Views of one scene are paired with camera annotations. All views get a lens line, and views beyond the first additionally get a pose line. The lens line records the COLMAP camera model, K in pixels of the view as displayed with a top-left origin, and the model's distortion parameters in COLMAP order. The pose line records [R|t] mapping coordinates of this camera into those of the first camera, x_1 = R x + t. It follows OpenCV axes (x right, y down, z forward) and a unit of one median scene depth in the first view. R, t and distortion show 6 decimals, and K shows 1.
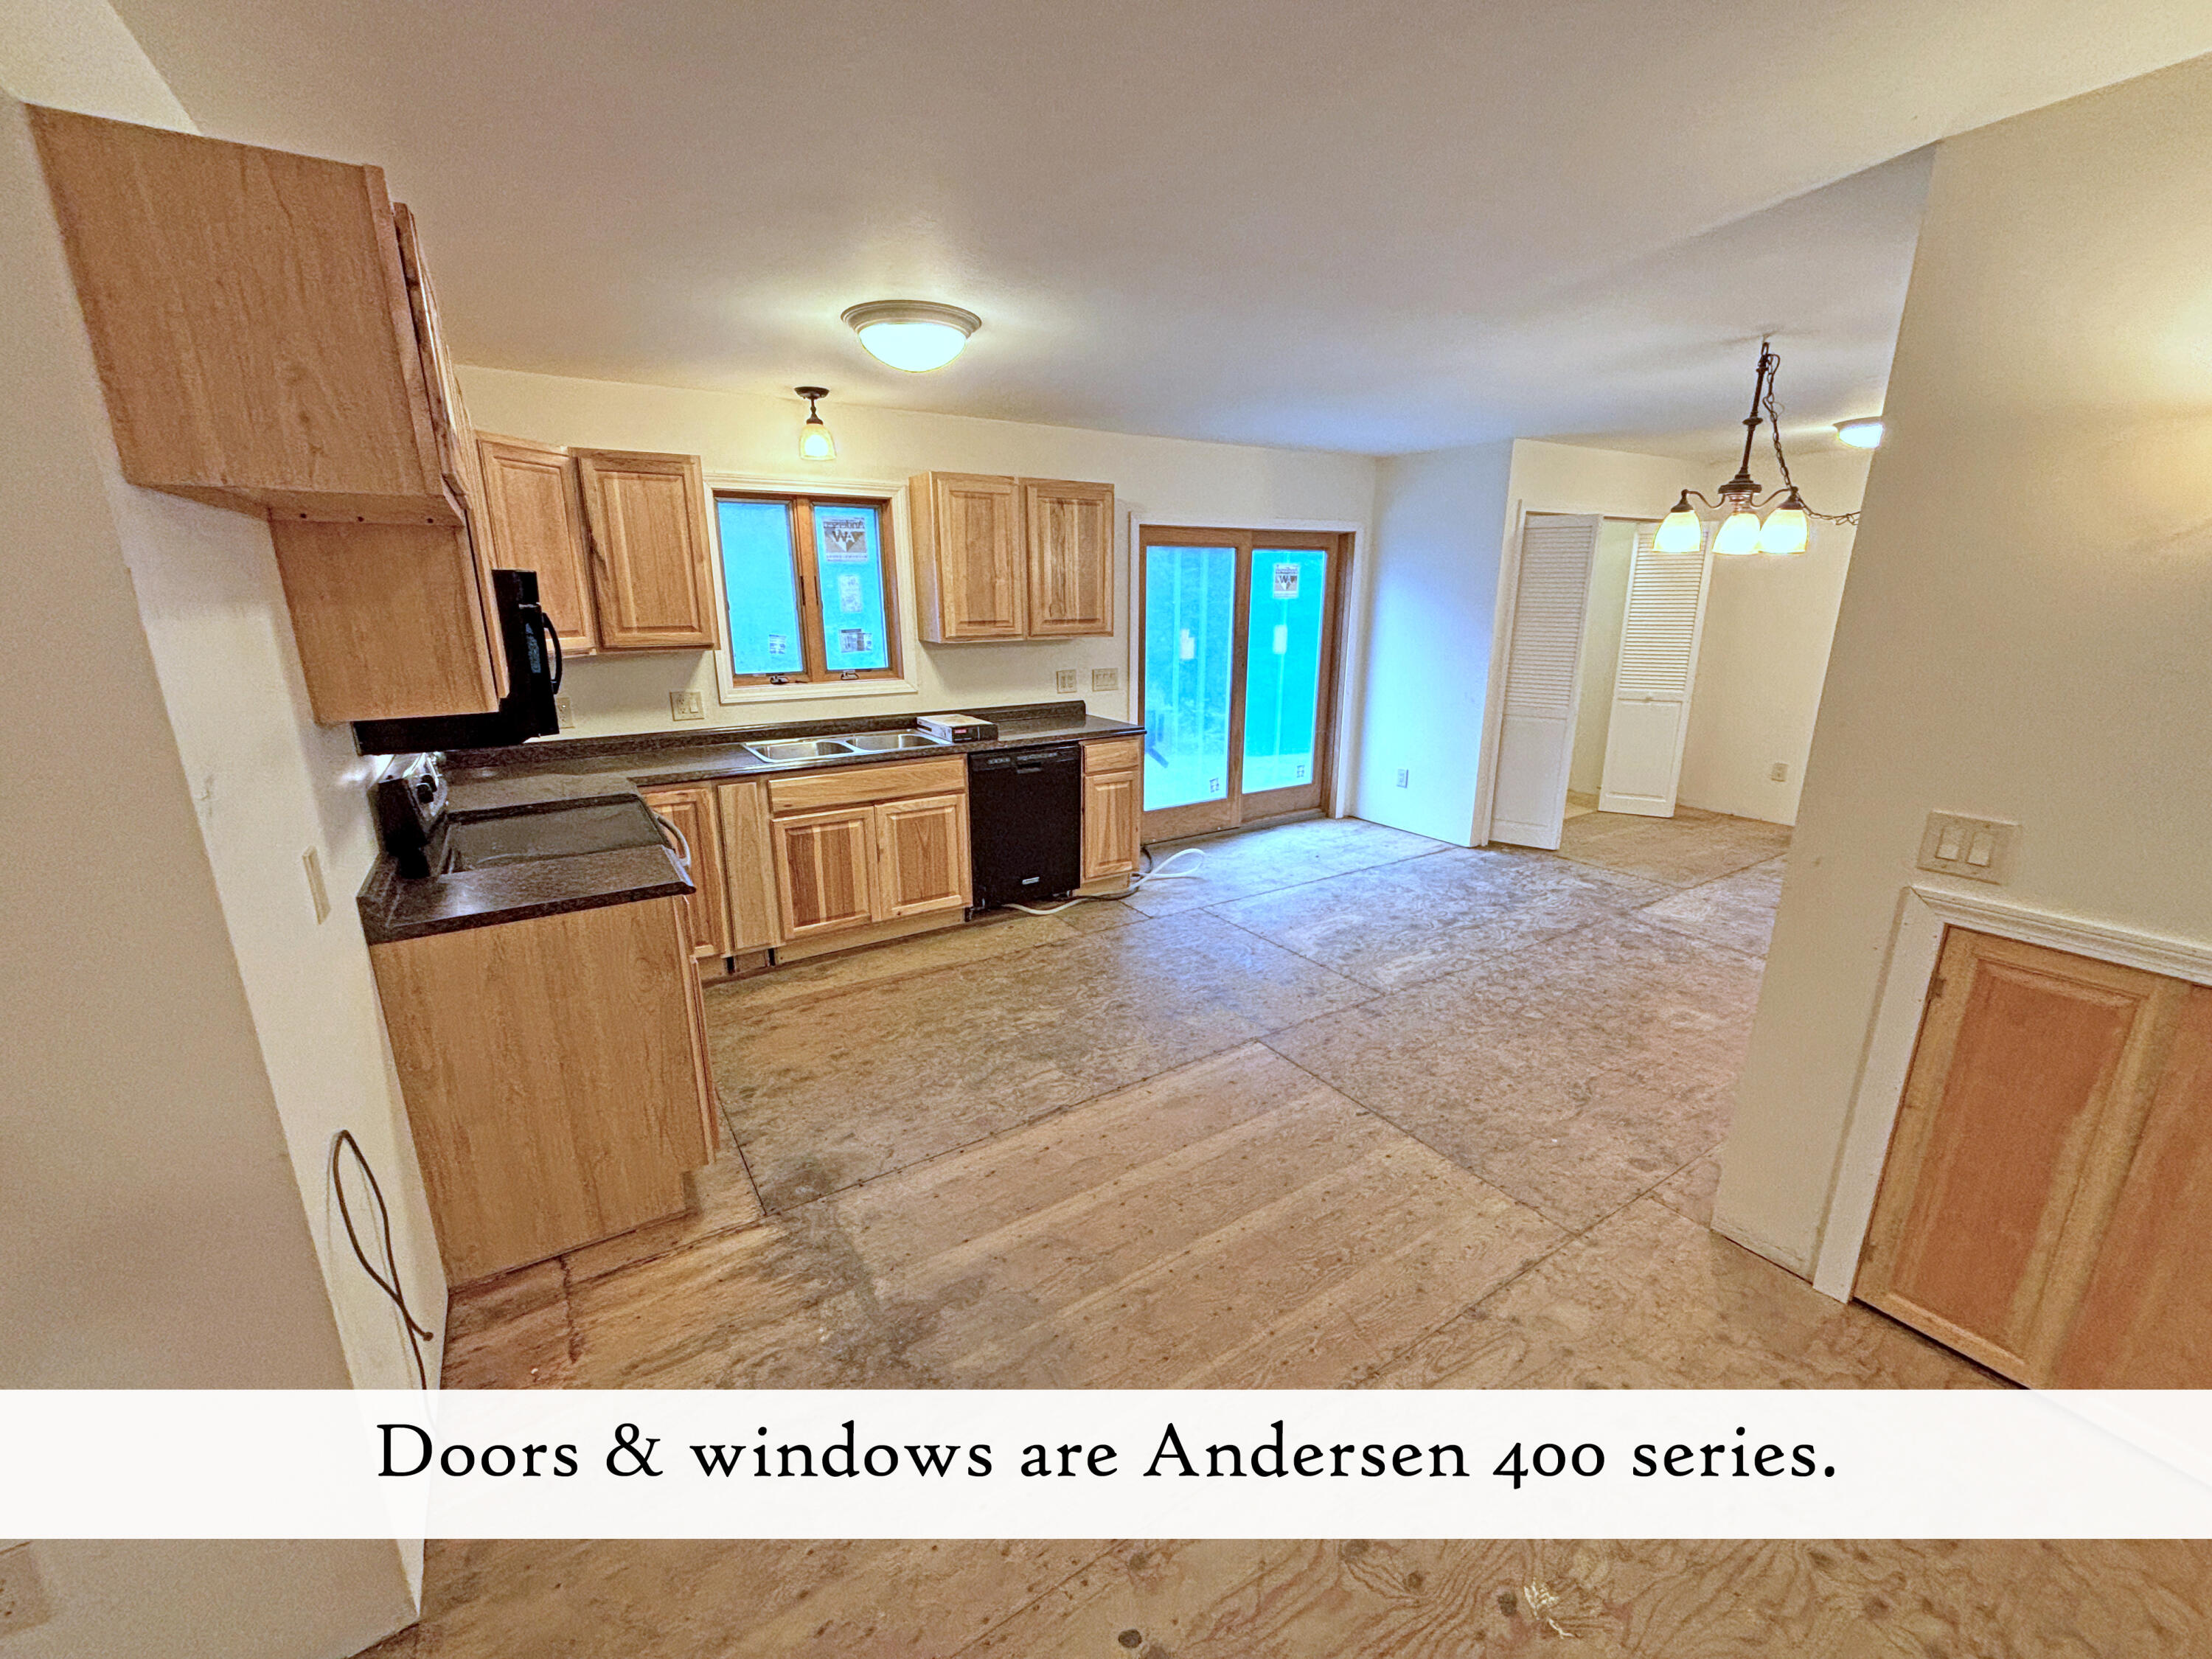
lens RADIAL K [[889.2, 0, 1096.4], [0, 889.2, 837.3], [0, 0, 1]] dist [0.003693, -0.002691]
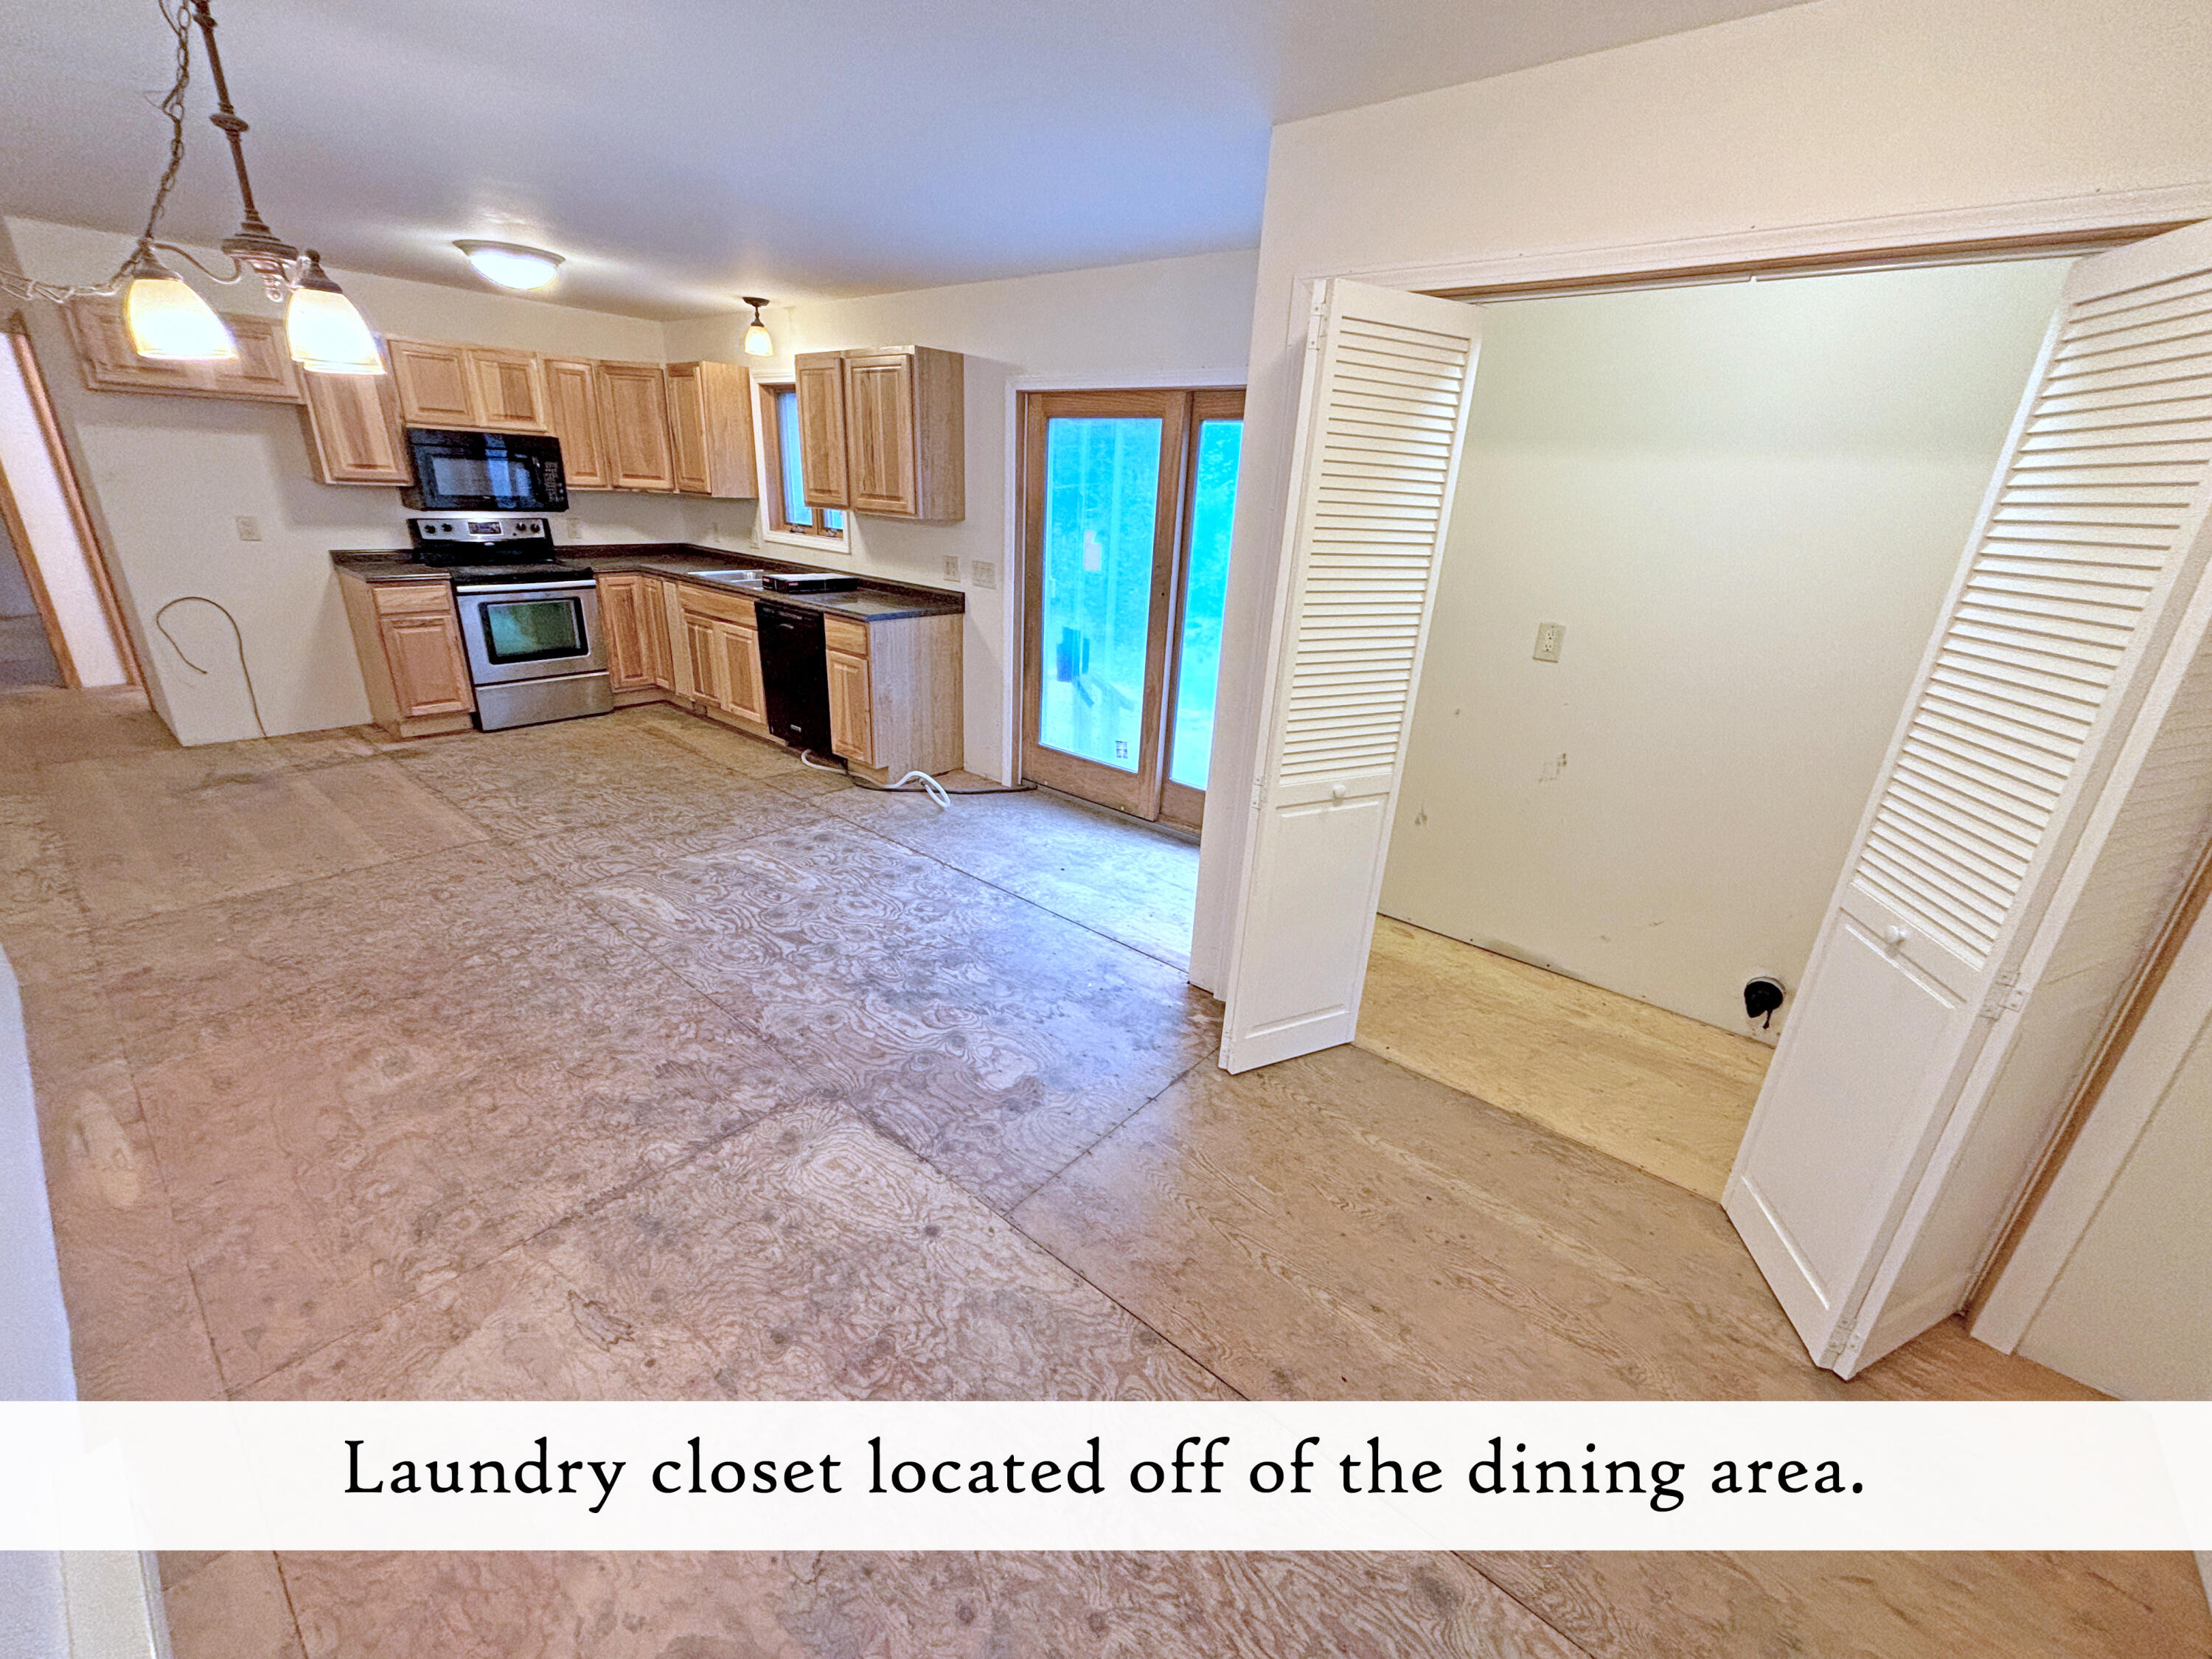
lens RADIAL K [[889.2, 0, 1106.1], [0, 889.2, 835.1], [0, 0, 1]] dist [0.003693, -0.002691]
pose [[0.303440, 0.371133, -0.877602, 1.057890], [-0.307941, 0.909799, 0.278276, -0.255906], [0.901719, 0.185810, 0.390356, 0.914450]]
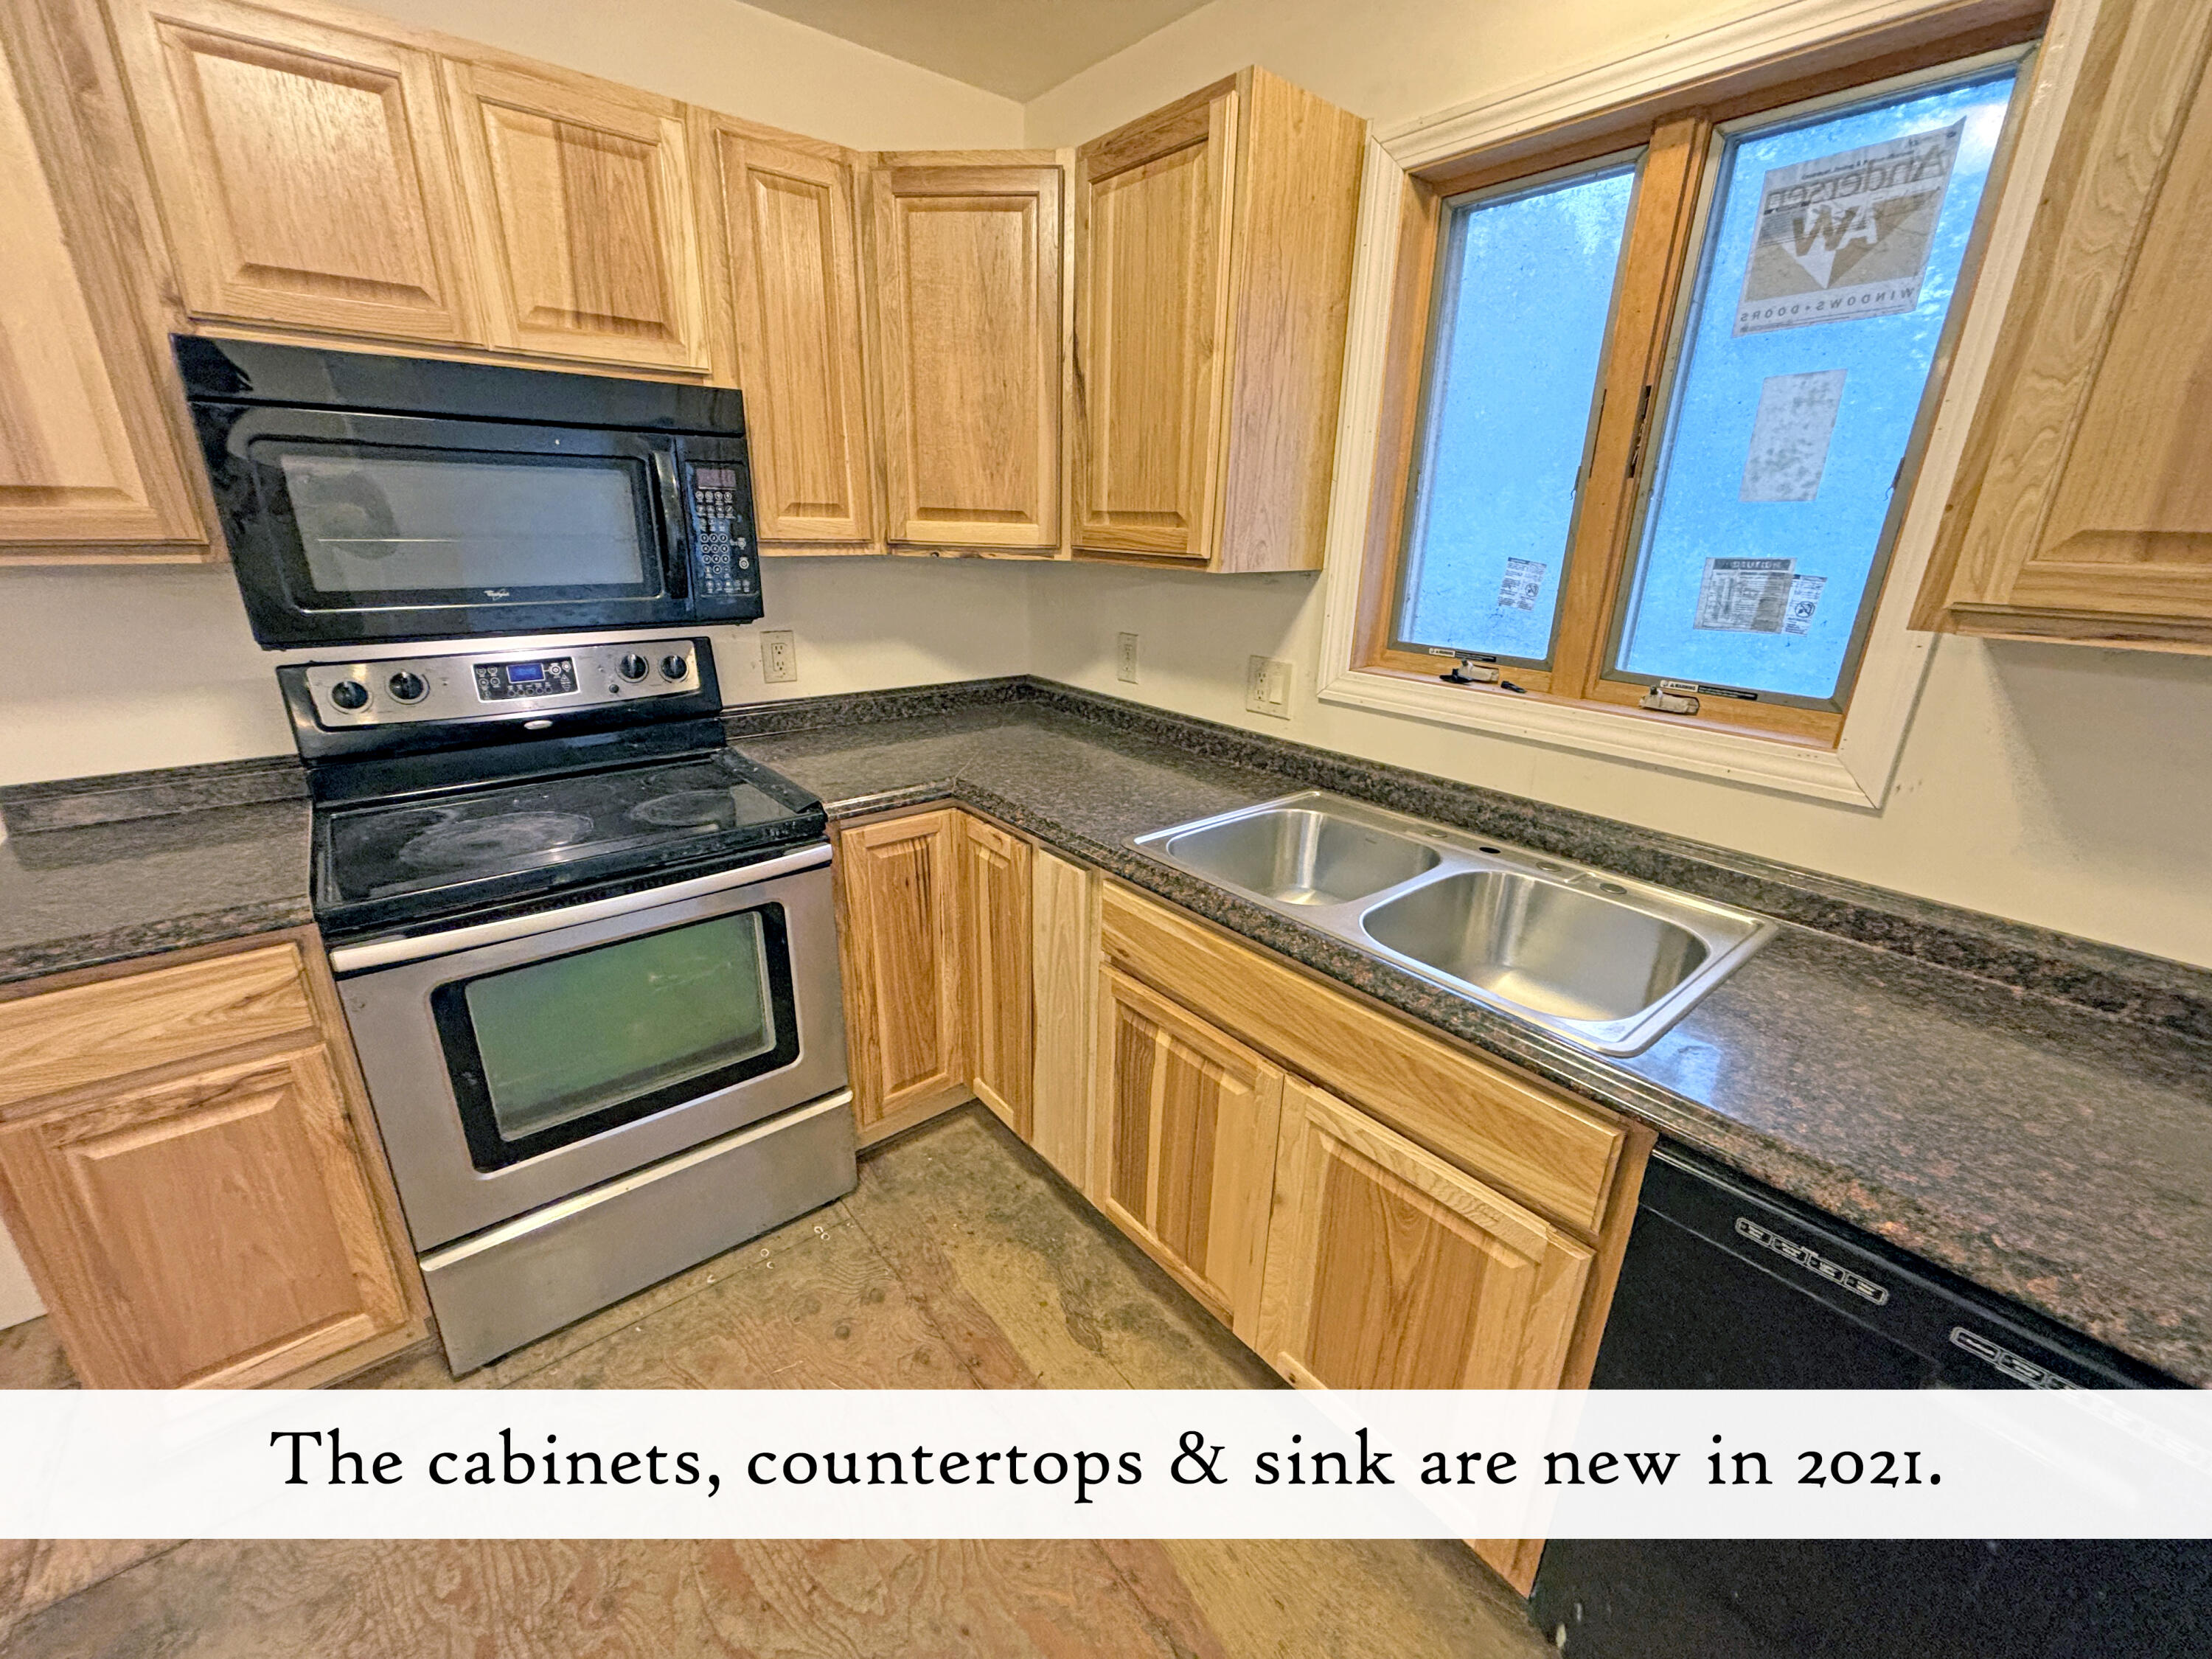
lens RADIAL K [[889.2, 0, 1127.7], [0, 889.2, 839.4], [0, 0, 1]] dist [0.003693, -0.002691]
pose [[0.140044, 0.342193, -0.929135, 0.017071], [-0.291664, 0.911004, 0.291554, -0.167944], [0.946213, 0.230164, 0.227386, 0.728511]]
